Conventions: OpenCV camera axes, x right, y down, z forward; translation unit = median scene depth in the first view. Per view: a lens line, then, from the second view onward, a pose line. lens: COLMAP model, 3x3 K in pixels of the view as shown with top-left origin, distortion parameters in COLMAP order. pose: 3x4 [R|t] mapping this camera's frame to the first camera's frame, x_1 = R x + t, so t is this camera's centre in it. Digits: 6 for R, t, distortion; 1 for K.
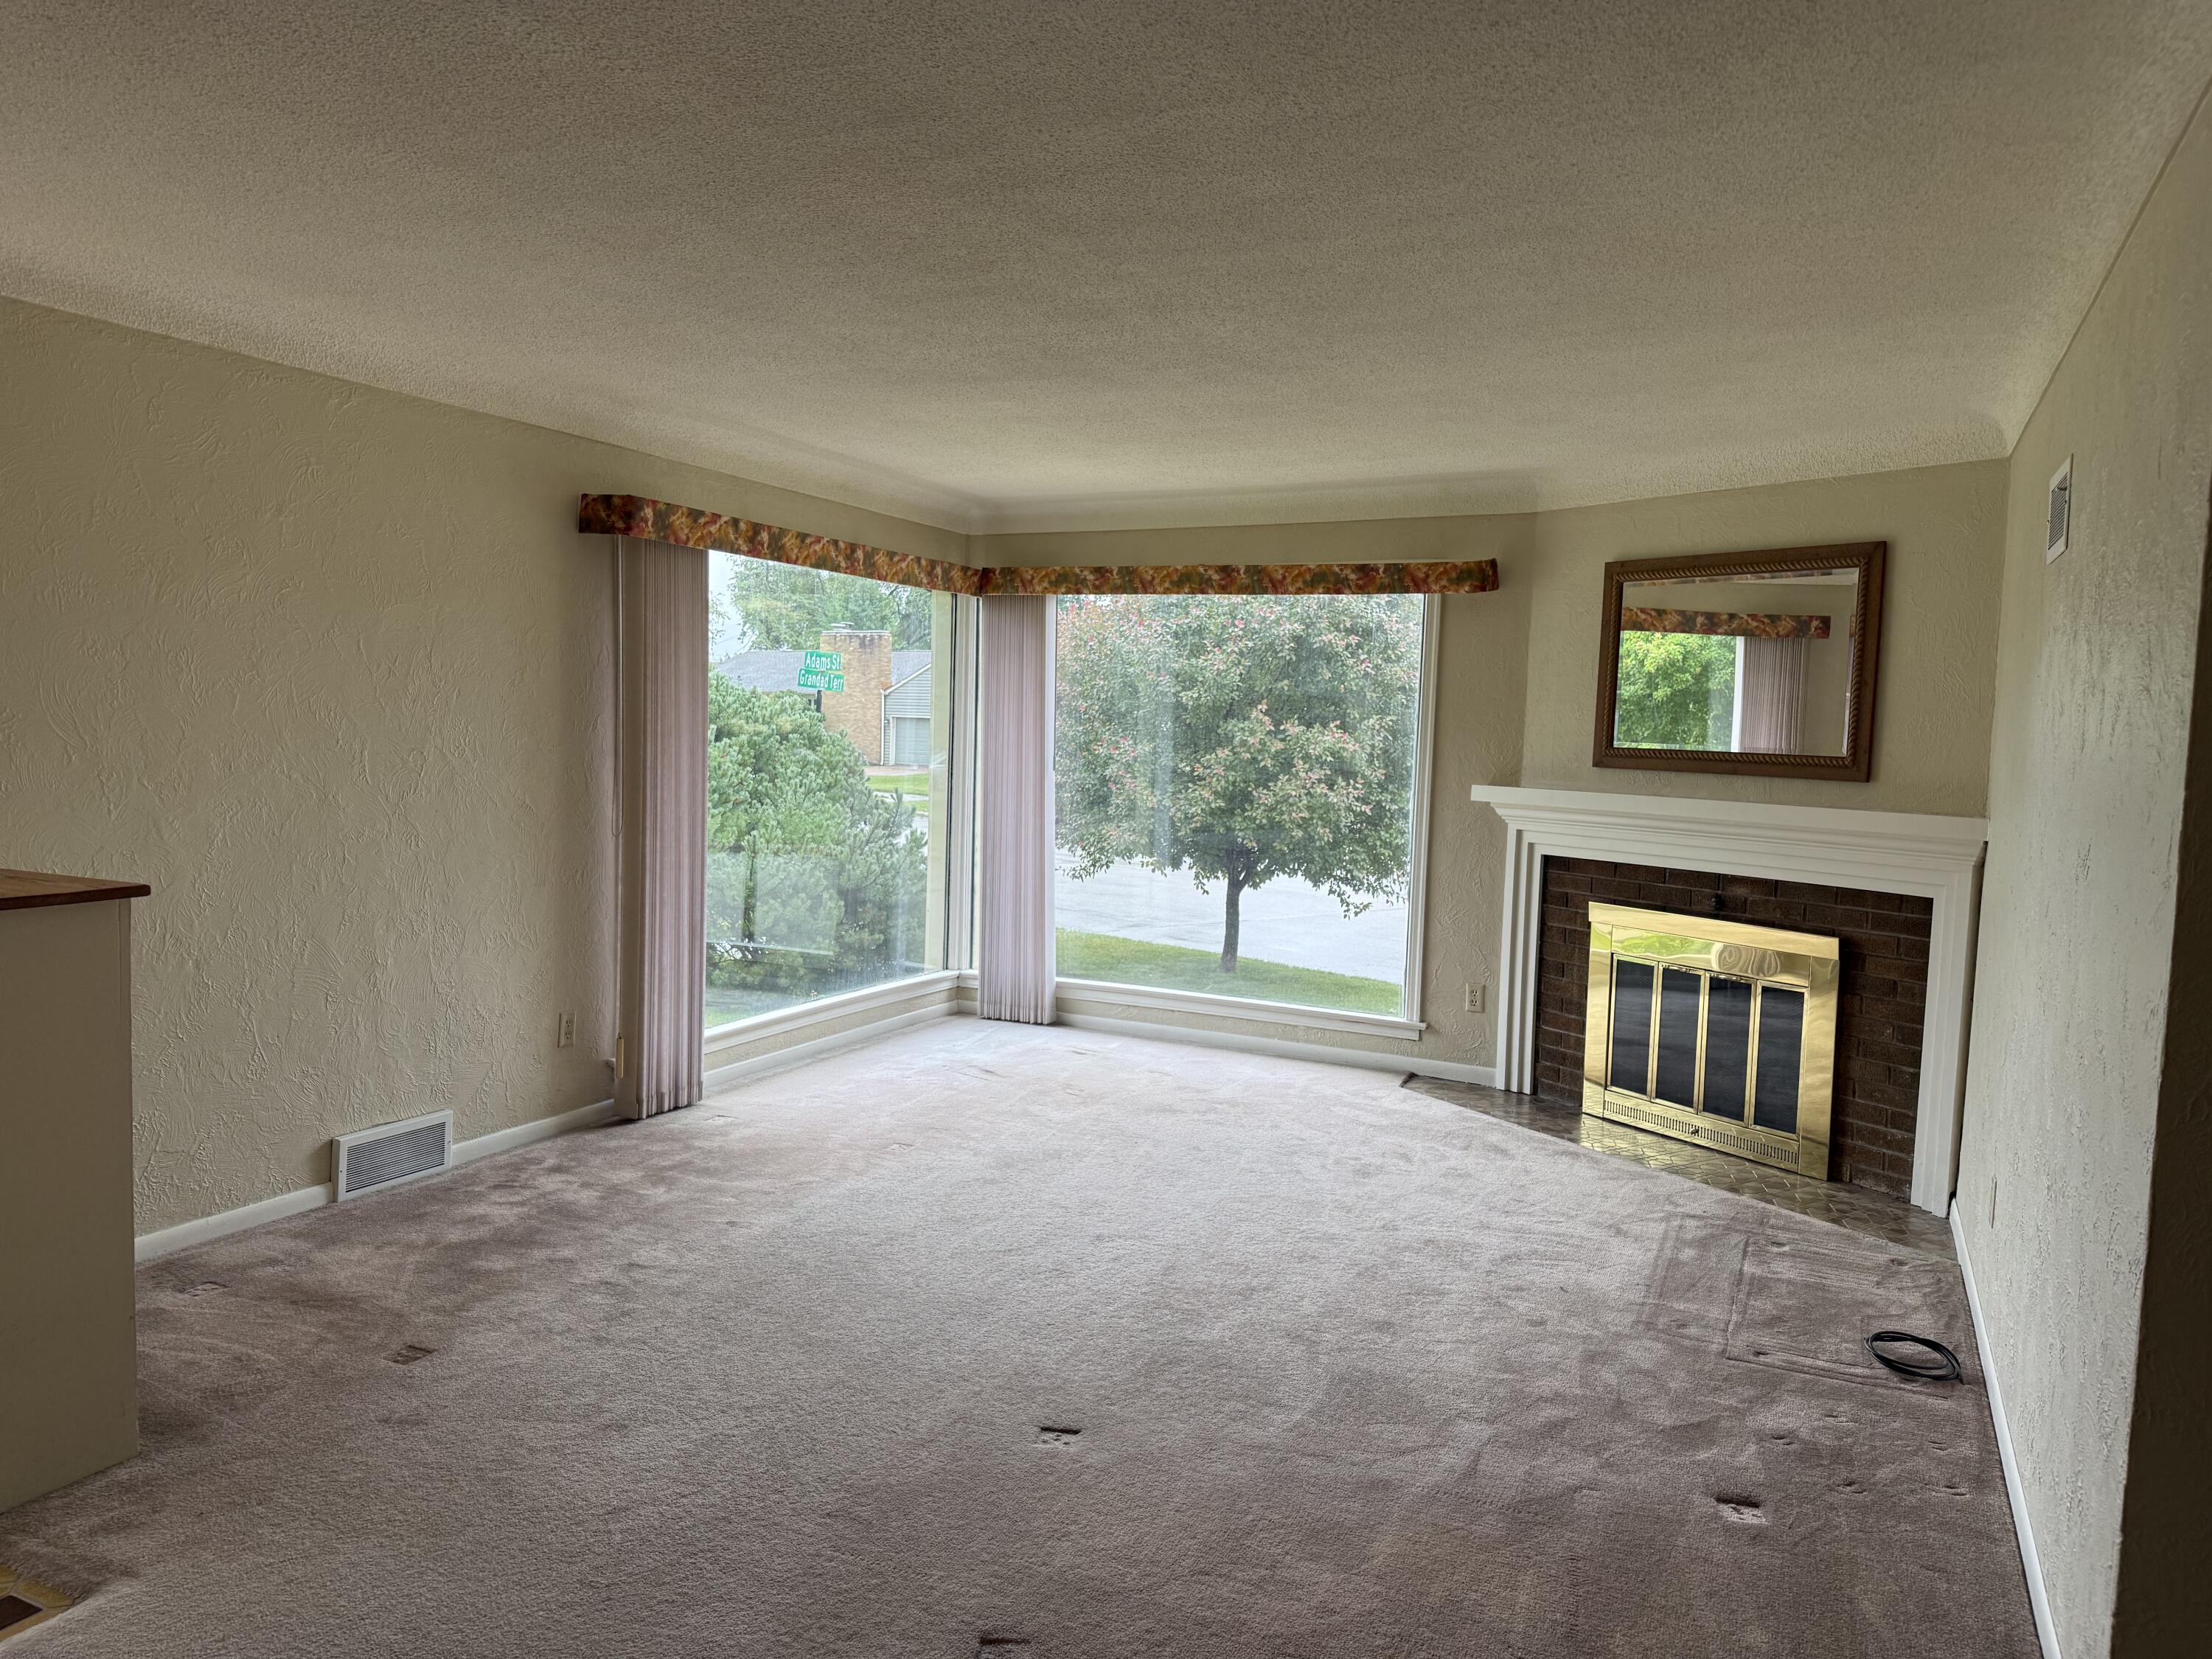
lens RADIAL K [[1539.4, 0, 1119.6], [0, 1539.4, 817.6], [0, 0, 1]] dist [0.044379, -0.041822]
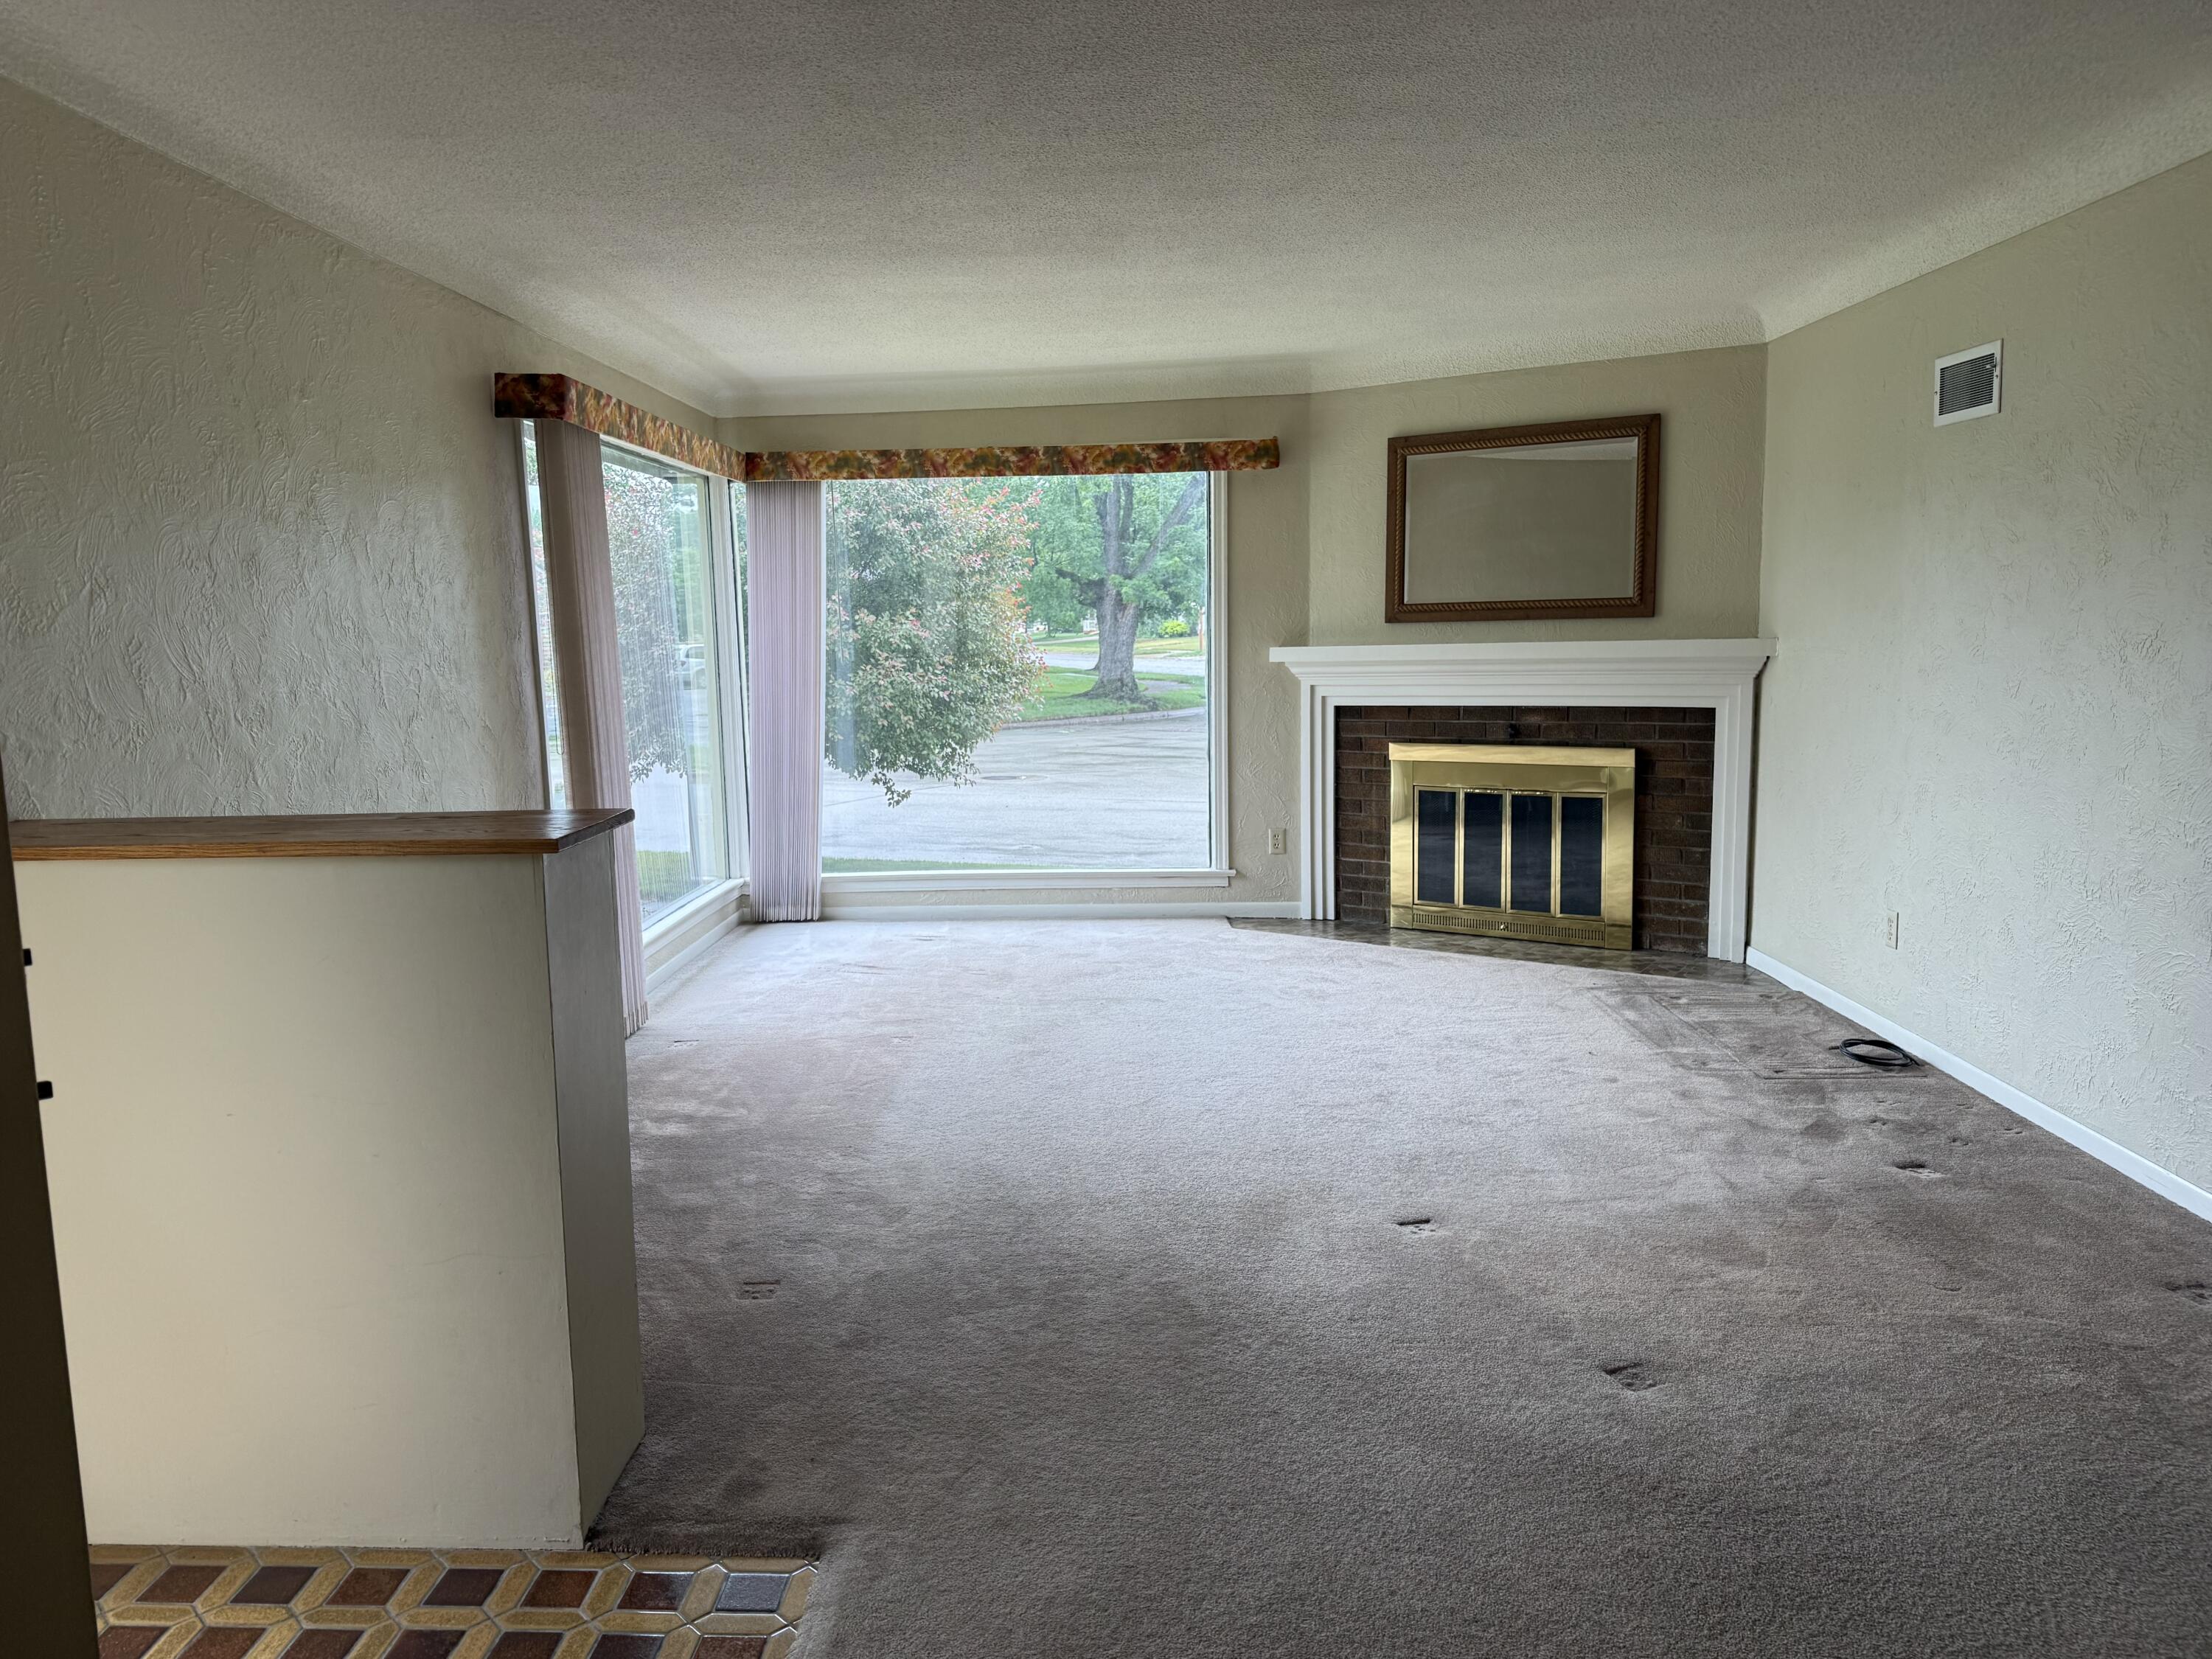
lens RADIAL K [[1539.4, 0, 1088.4], [0, 1539.4, 798.5], [0, 0, 1]] dist [0.044379, -0.041822]
pose [[0.928399, -0.098212, 0.358372, -0.318025], [0.077594, 0.994418, 0.071505, -0.002658], [-0.363394, -0.038577, 0.930837, 0.031443]]
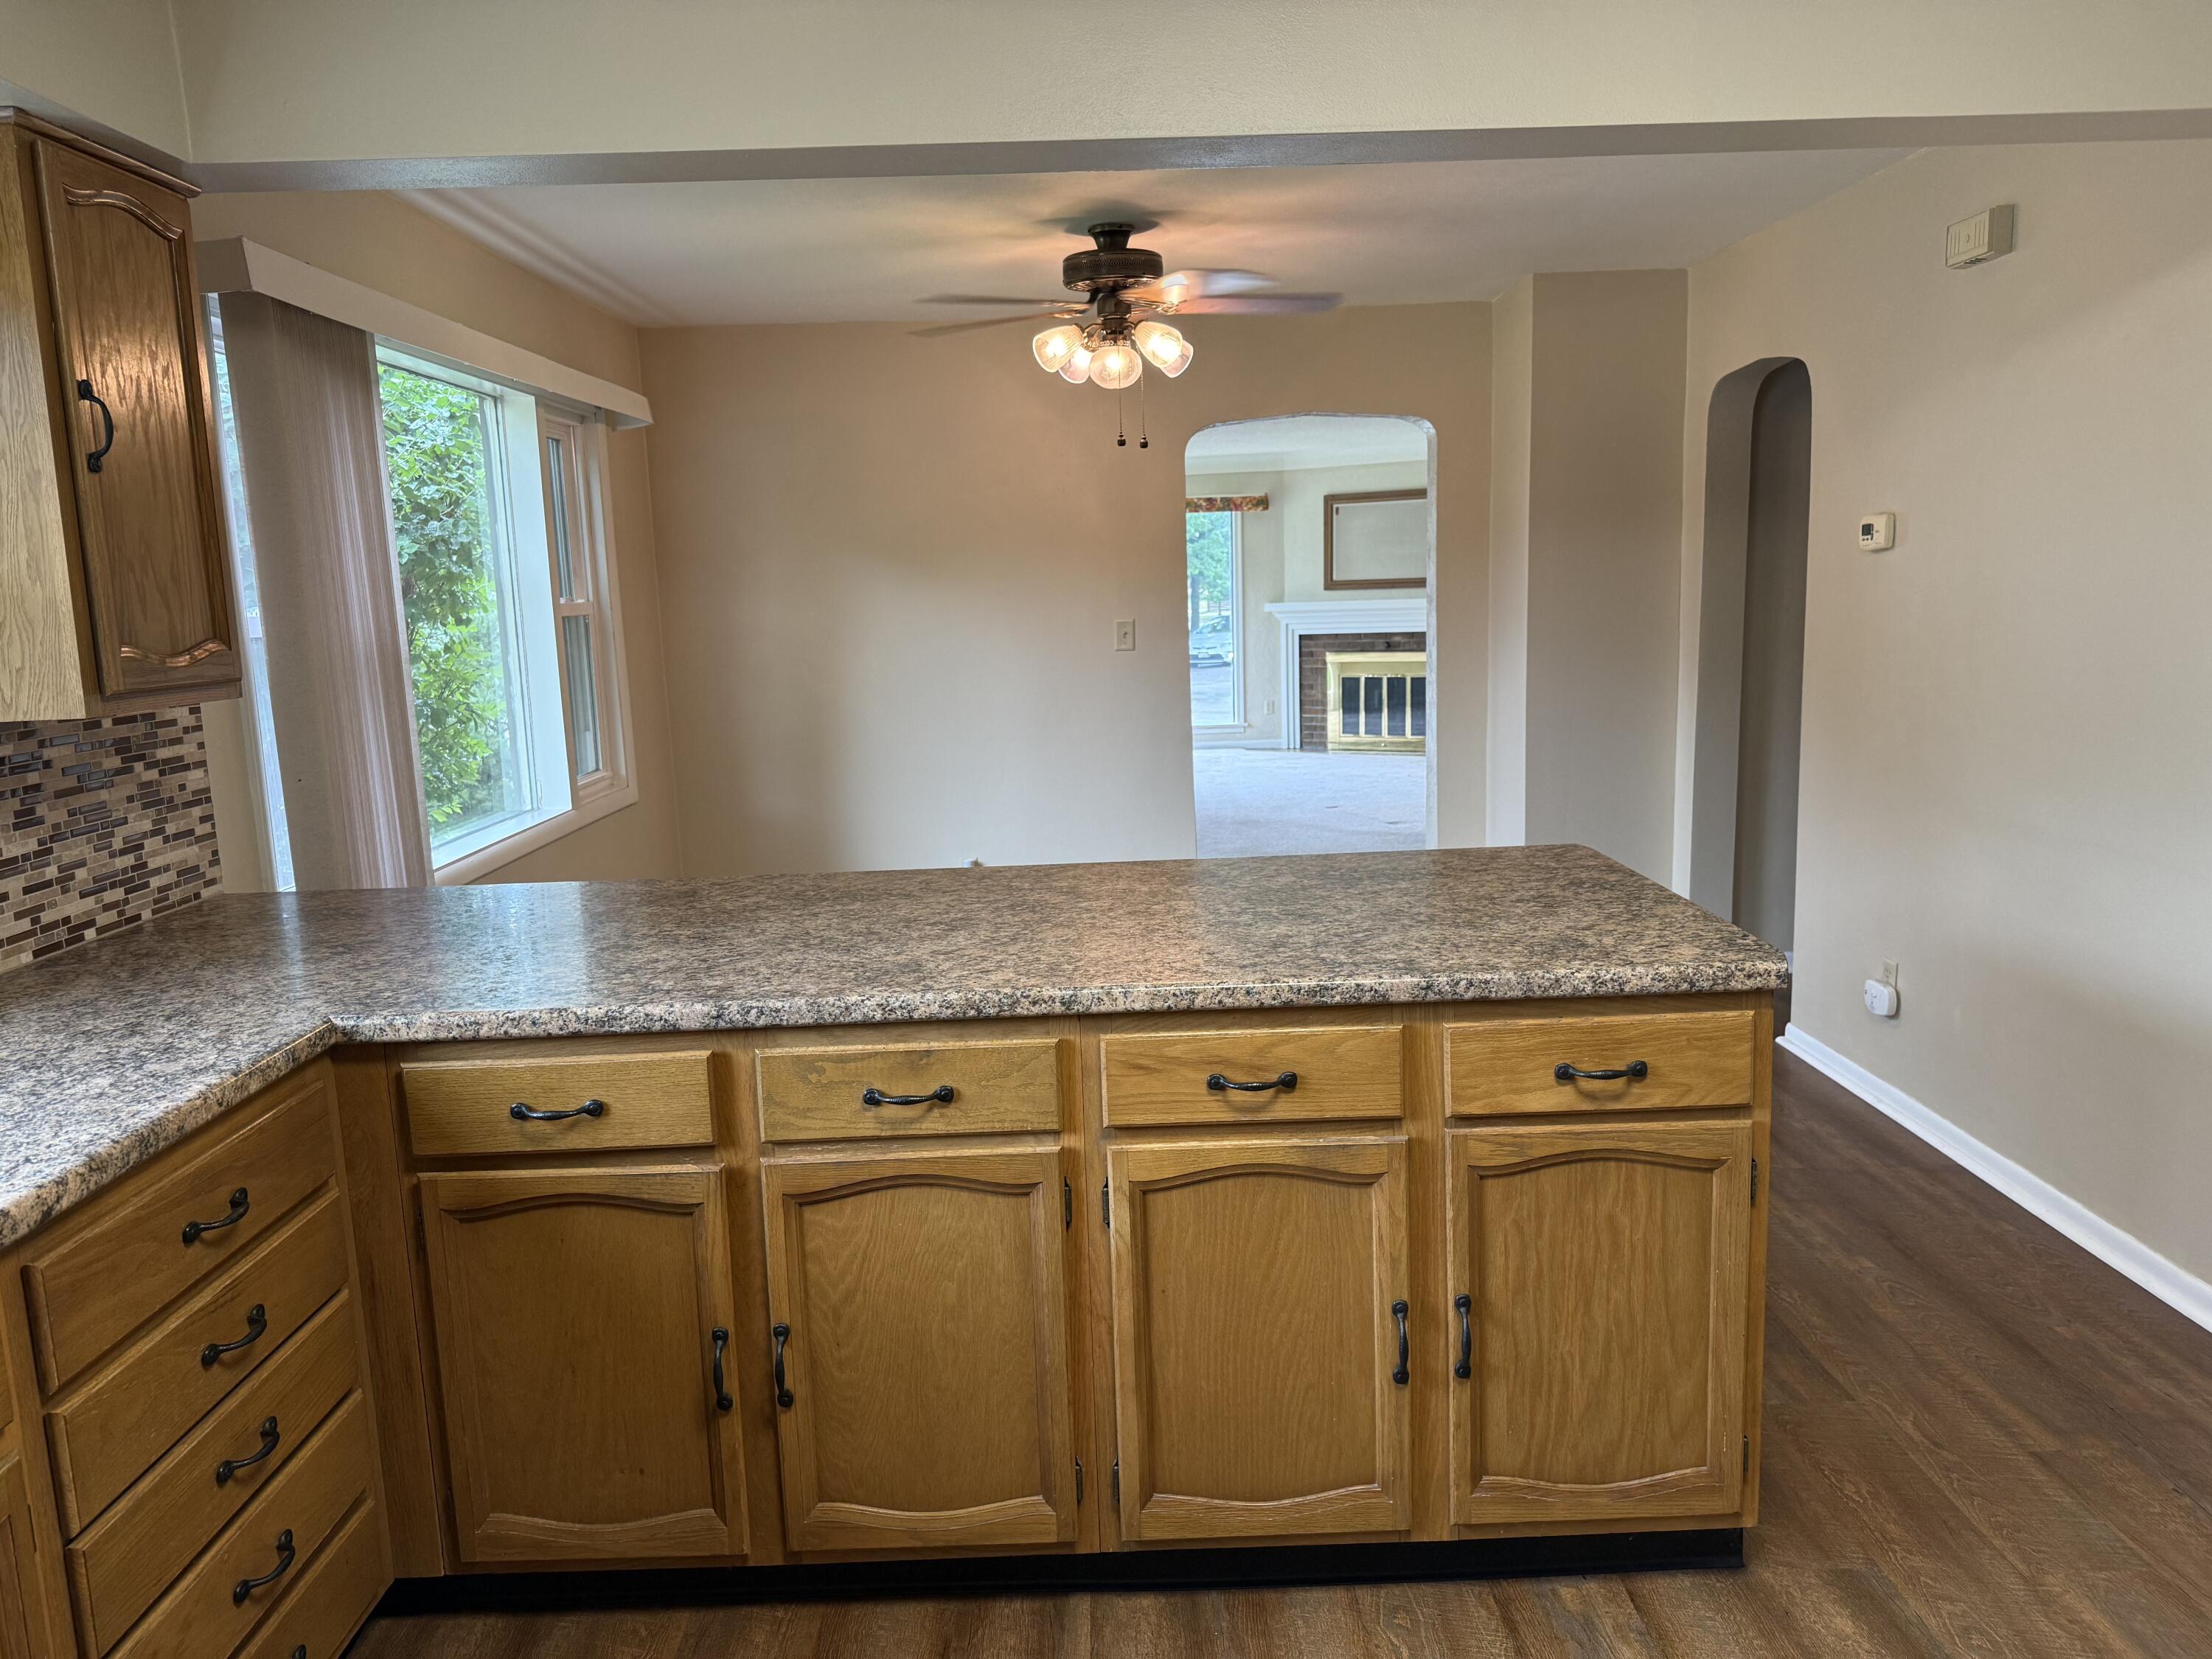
lens RADIAL K [[1539.4, 0, 1163.5], [0, 1539.4, 818.7], [0, 0, 1]] dist [0.044379, -0.041822]
pose [[0.890704, -0.131911, 0.435024, -0.907982], [0.088160, 0.988929, 0.119364, 0.006378], [-0.445953, -0.067967, 0.892472, -0.882803]]
